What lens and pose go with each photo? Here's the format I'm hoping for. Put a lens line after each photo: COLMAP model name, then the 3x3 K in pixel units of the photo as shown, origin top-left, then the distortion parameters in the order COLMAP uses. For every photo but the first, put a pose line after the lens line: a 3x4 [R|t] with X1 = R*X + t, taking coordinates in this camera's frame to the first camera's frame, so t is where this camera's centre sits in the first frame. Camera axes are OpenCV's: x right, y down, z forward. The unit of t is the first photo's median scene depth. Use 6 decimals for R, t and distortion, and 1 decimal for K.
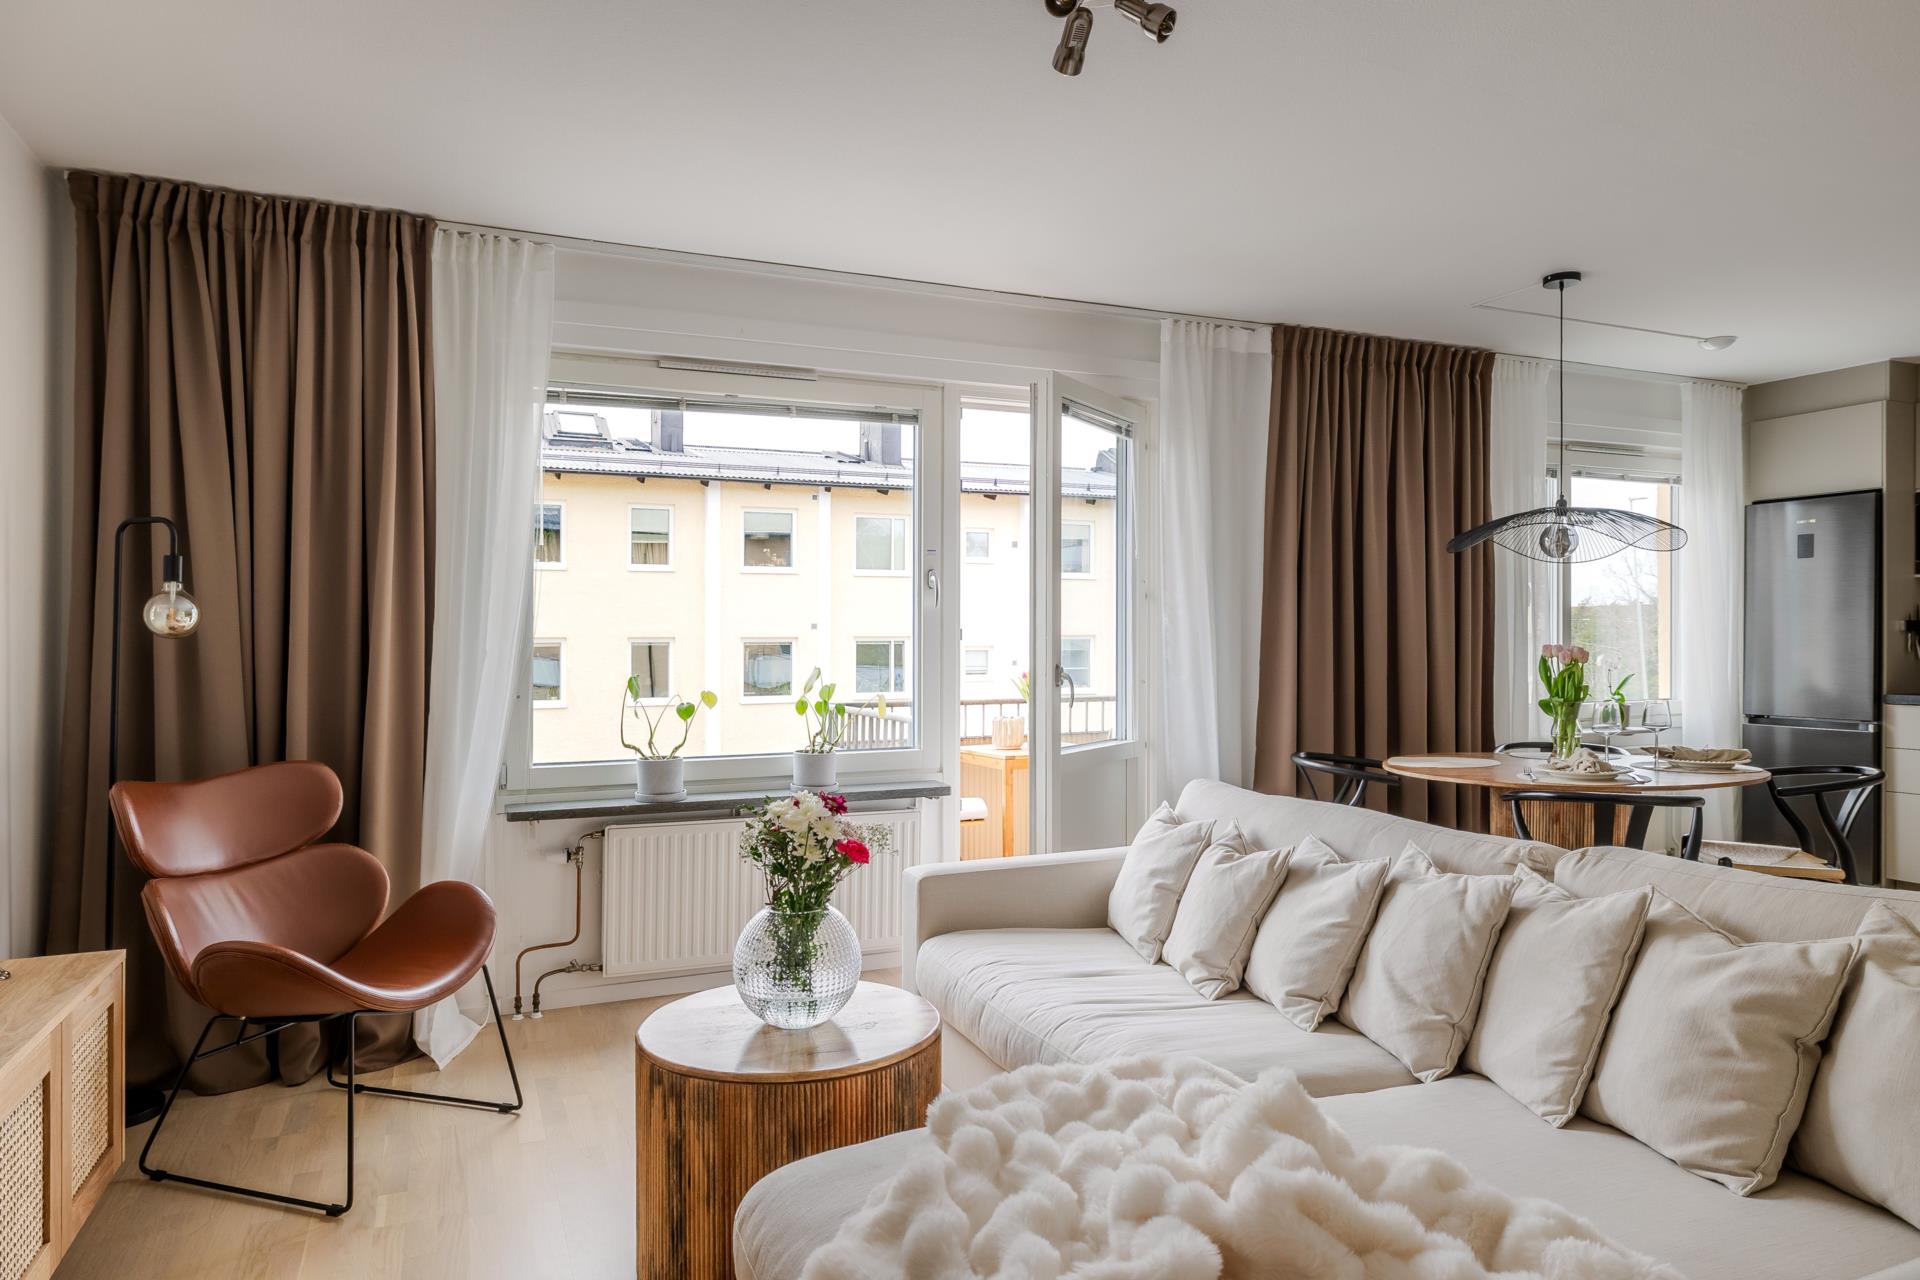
lens RADIAL K [[1203.9, 0, 954.9], [0, 1203.9, 650.6], [0, 0, 1]] dist [0.006166, 0.004915]
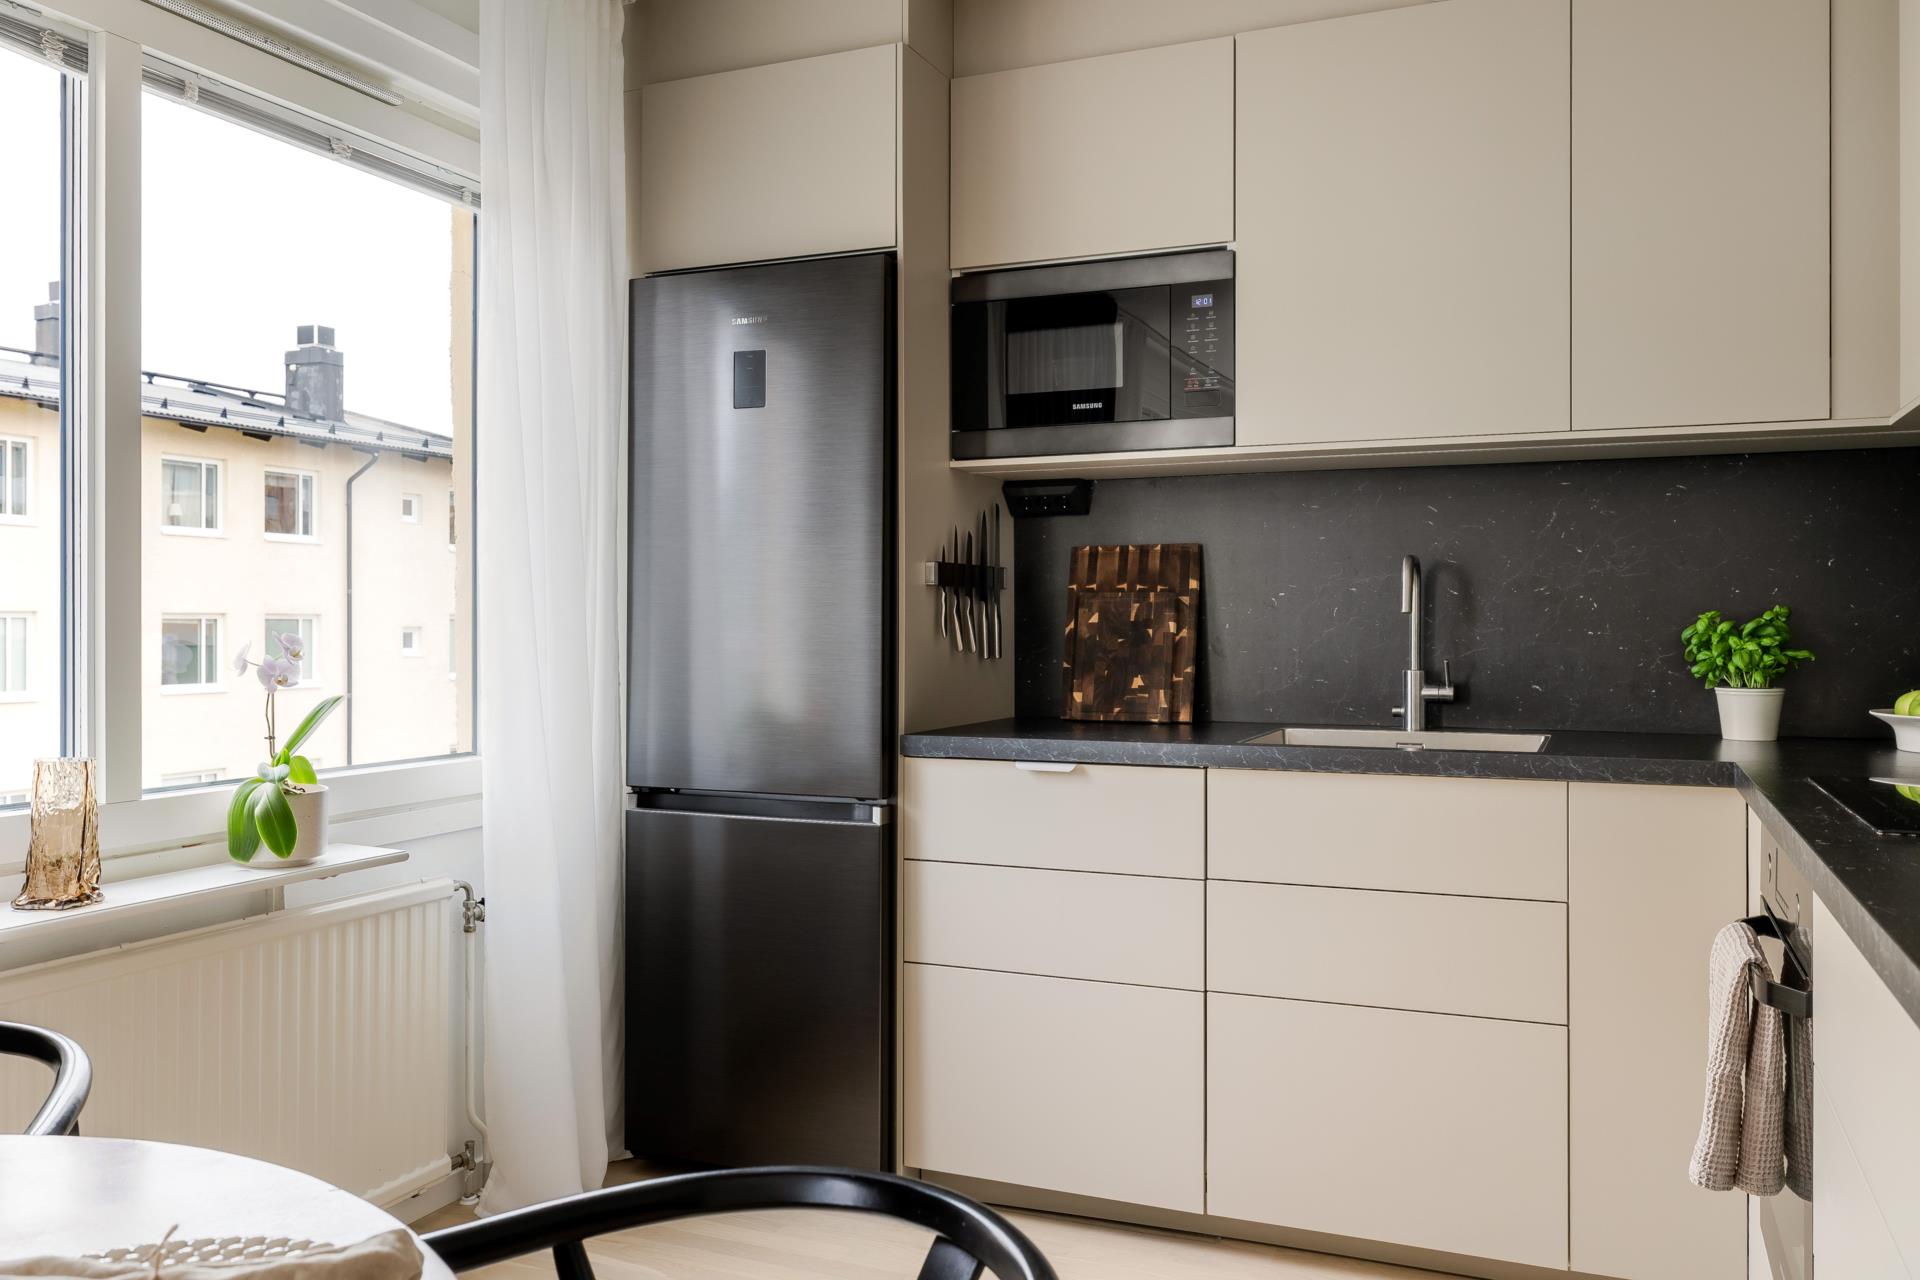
lens RADIAL K [[1525.7, 0, 960.9], [0, 1525.7, 628.7], [0, 0, 1]] dist [-0.010165, -0.005957]
pose [[0.740967, 0.003095, 0.671534, 0.421628], [0.001644, 0.999978, -0.006422, 0.002690], [-0.671539, 0.005862, 0.740946, 0.585897]]
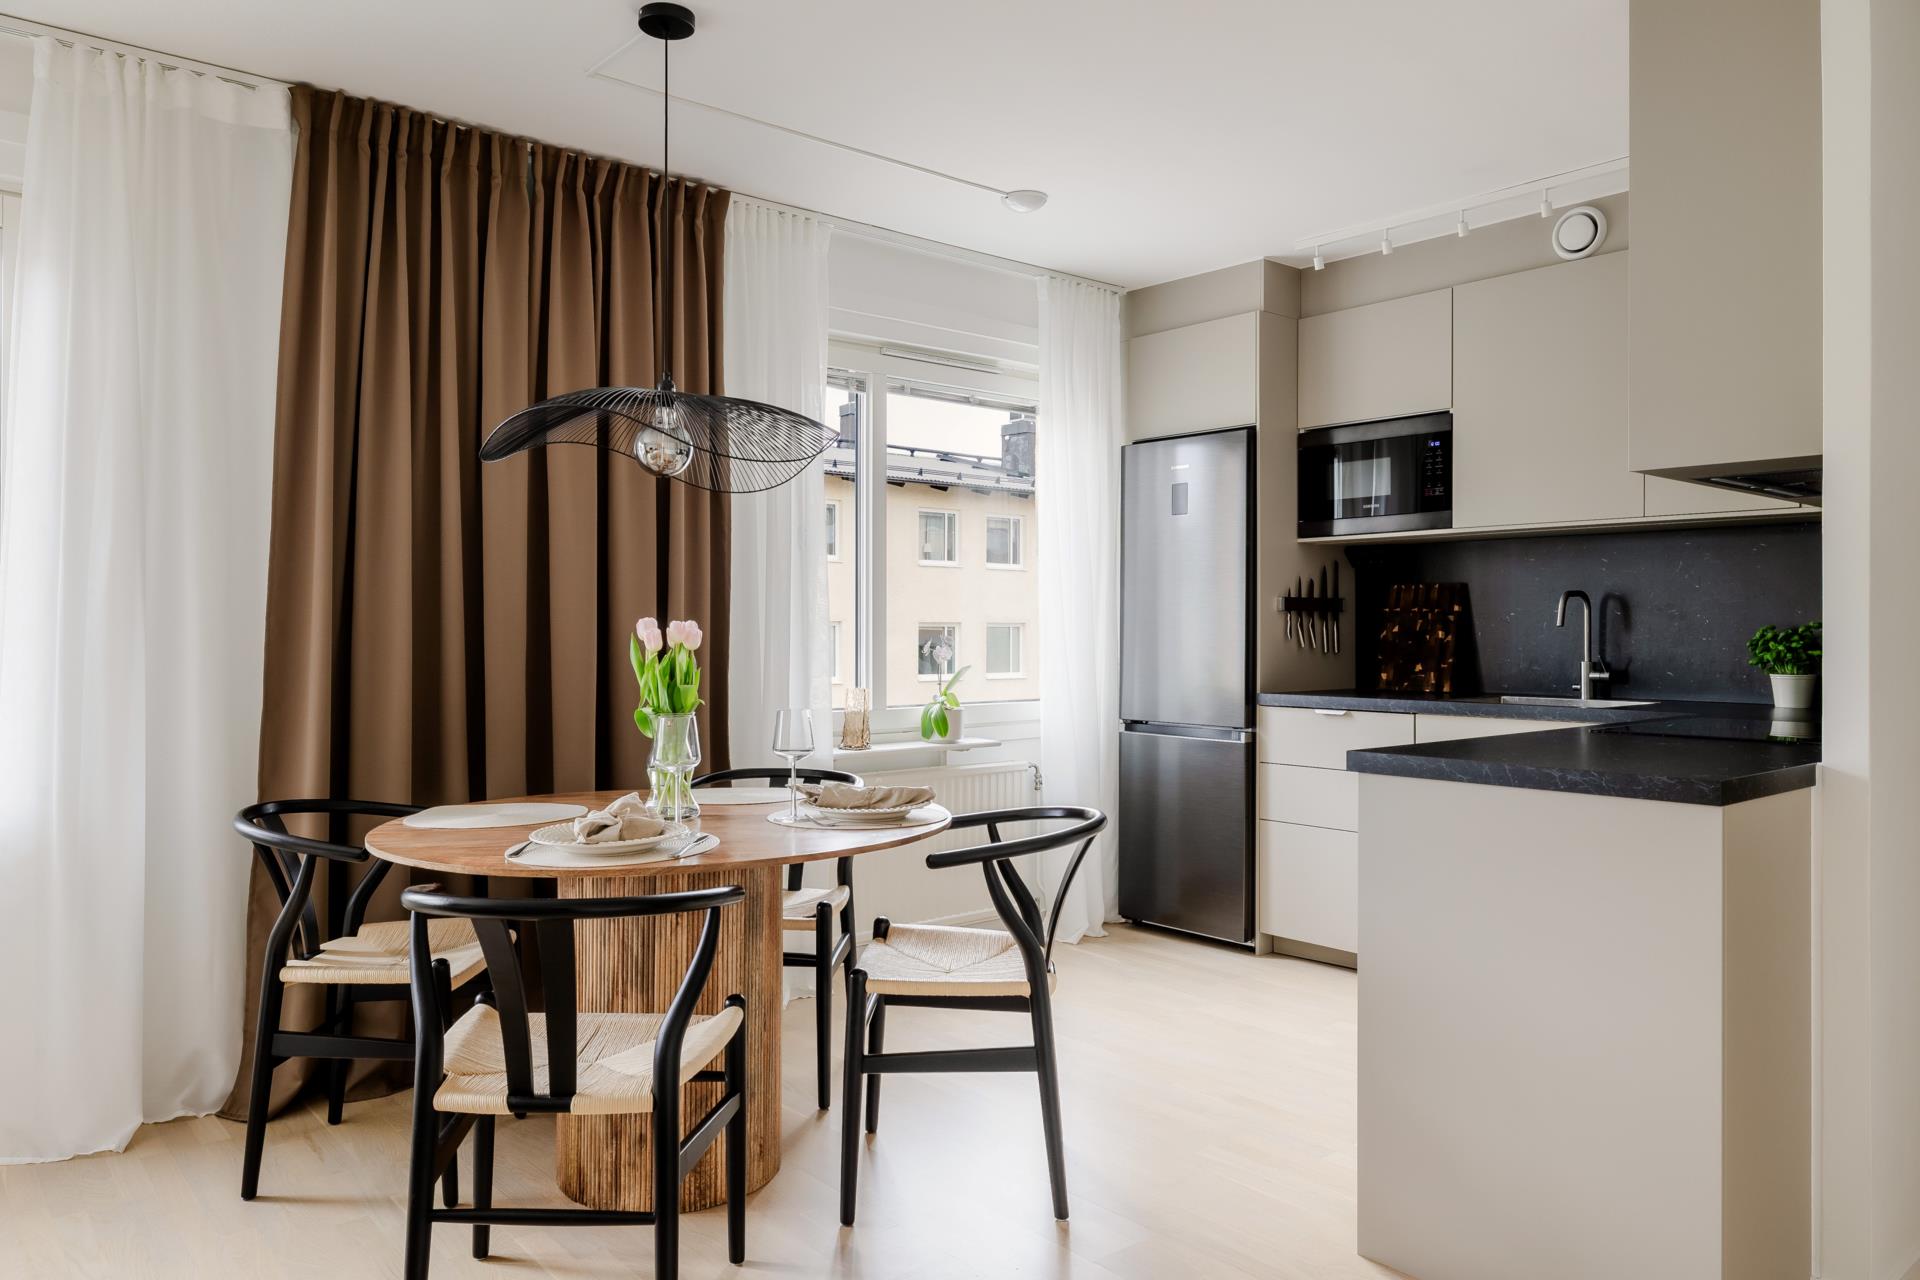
lens RADIAL K [[1332.2, 0, 961.3], [0, 1332.2, 634.7], [0, 0, 1]] dist [0.012649, 0.006476]
pose [[0.960886, 0.004695, 0.276905, 0.350499], [-0.003331, 0.999980, -0.005394, 0.004174], [-0.276925, 0.004261, 0.960882, 0.237469]]
